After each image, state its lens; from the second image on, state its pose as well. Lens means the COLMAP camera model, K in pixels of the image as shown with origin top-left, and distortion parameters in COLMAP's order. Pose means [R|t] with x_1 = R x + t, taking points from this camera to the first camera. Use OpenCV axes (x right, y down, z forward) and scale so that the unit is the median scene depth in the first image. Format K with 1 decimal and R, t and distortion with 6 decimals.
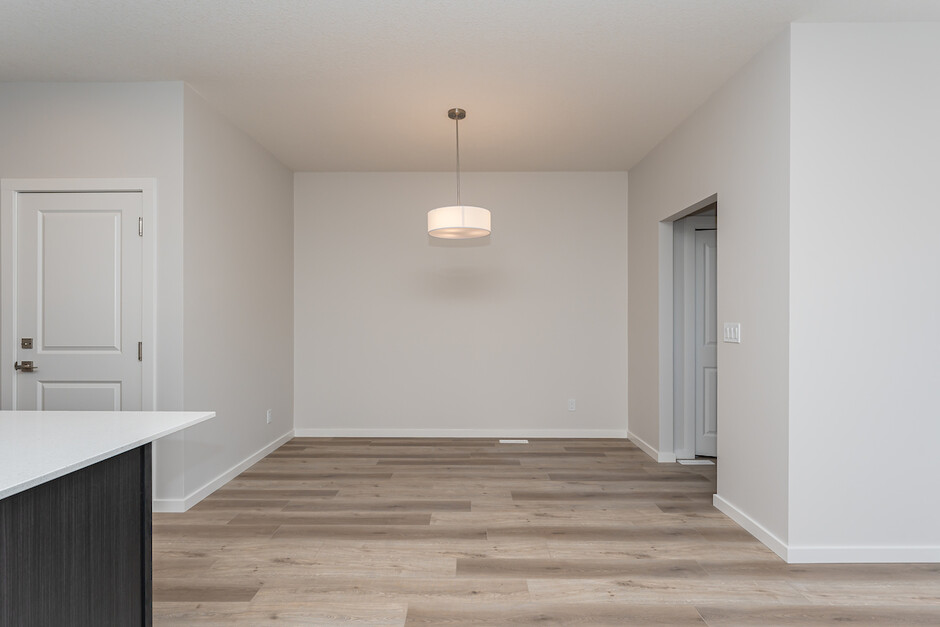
lens RADIAL K [[453.8, 0, 467.6], [0, 453.8, 314.0], [0, 0, 1]] dist [-0.002163, -0.001550]
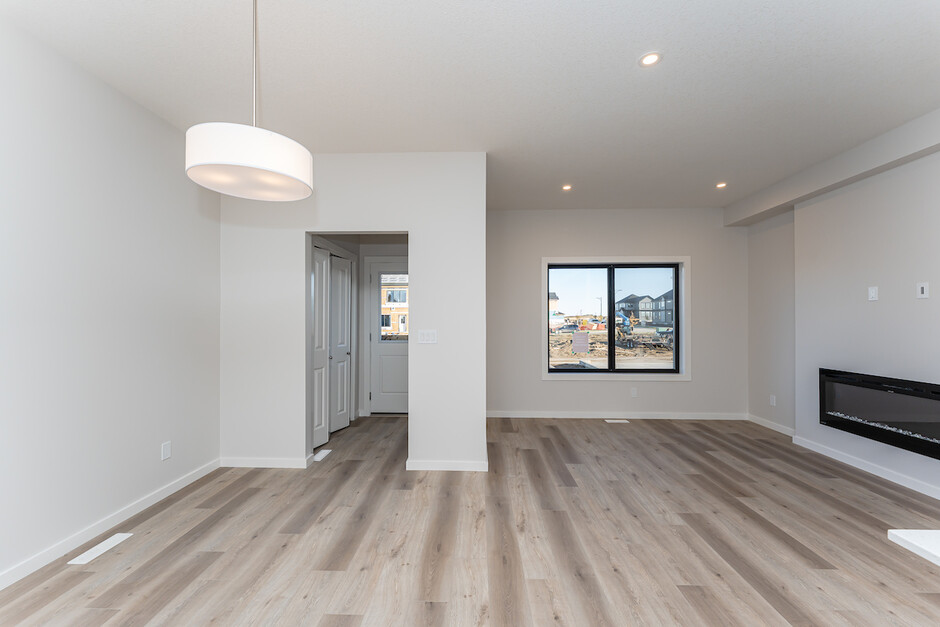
lens RADIAL K [[376.4, 0, 468.4], [0, 376.4, 316.5], [0, 0, 1]] dist [-0.000063, -0.000275]
pose [[0.031155, 0.004053, 0.999506, -0.550566], [-0.006575, 0.999971, -0.003850, -0.018329], [-0.999493, -0.006452, 0.031181, 0.804500]]
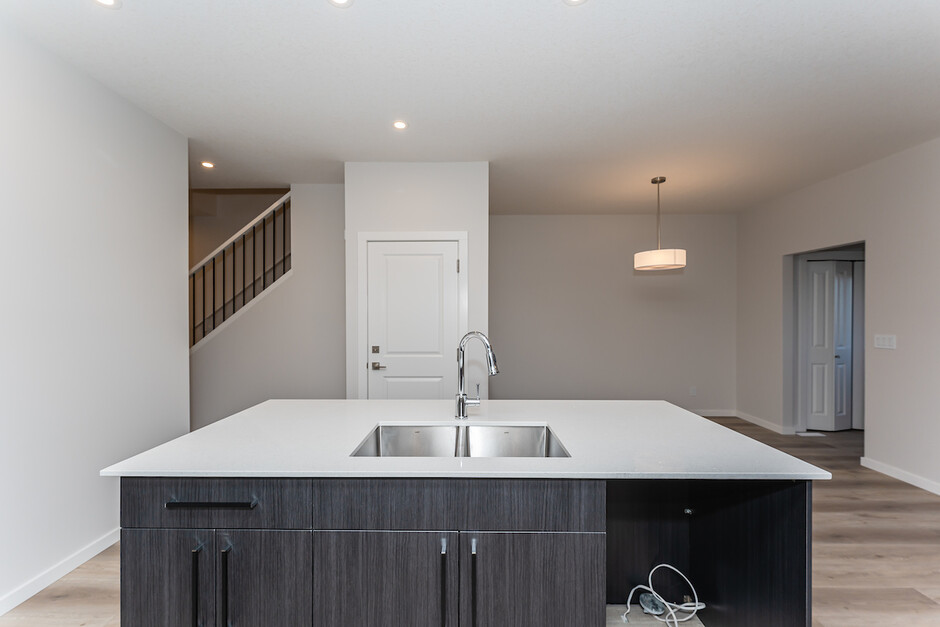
lens RADIAL K [[376.4, 0, 469.8], [0, 376.4, 315.1], [0, 0, 1]] dist [-0.000063, -0.000275]
pose [[0.999986, -0.001027, -0.005103, -0.667910], [0.001065, 0.999972, 0.007431, -0.049829], [0.005095, -0.007436, 0.999959, -0.164083]]
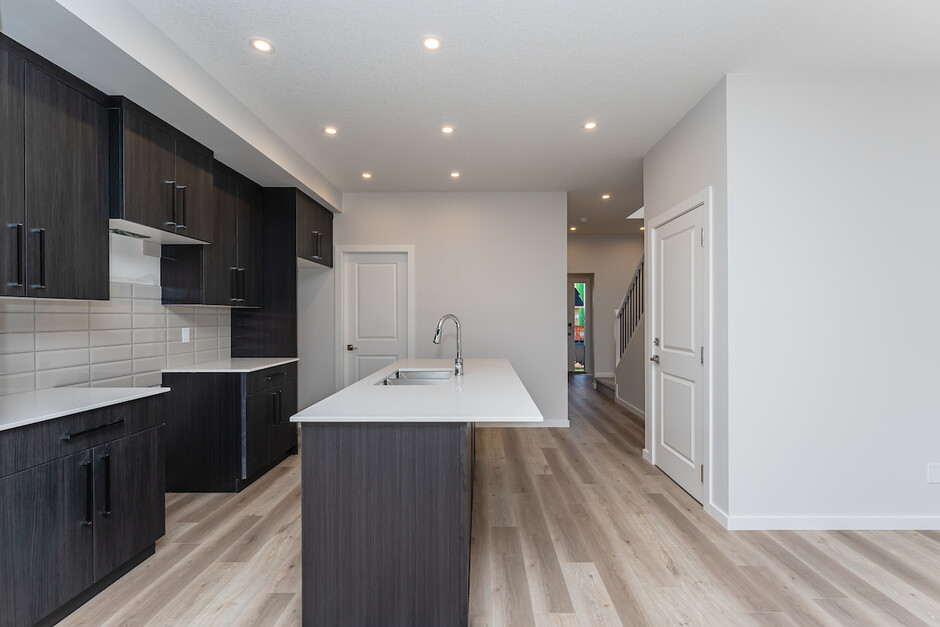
lens RADIAL K [[415.2, 0, 473.2], [0, 415.2, 315.3], [0, 0, 1]] dist [0.000619, 0.000339]
pose [[-0.013690, -0.003831, -0.999899, 0.243598], [0.014177, 0.999891, -0.004025, -0.014590], [0.999806, -0.014230, -0.013634, 0.472812]]
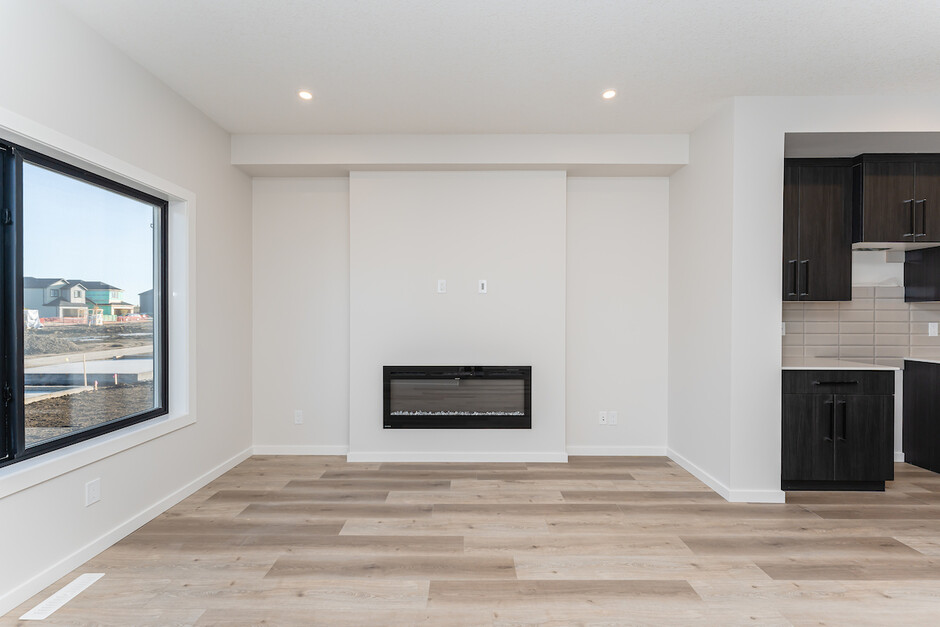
lens RADIAL K [[376.4, 0, 466.8], [0, 376.4, 317.5], [0, 0, 1]] dist [-0.000063, -0.000275]
pose [[-0.999972, -0.006249, 0.004179, 0.492940], [-0.006254, 0.999980, -0.001280, -0.002828], [-0.004171, -0.001307, -0.999990, 0.782454]]
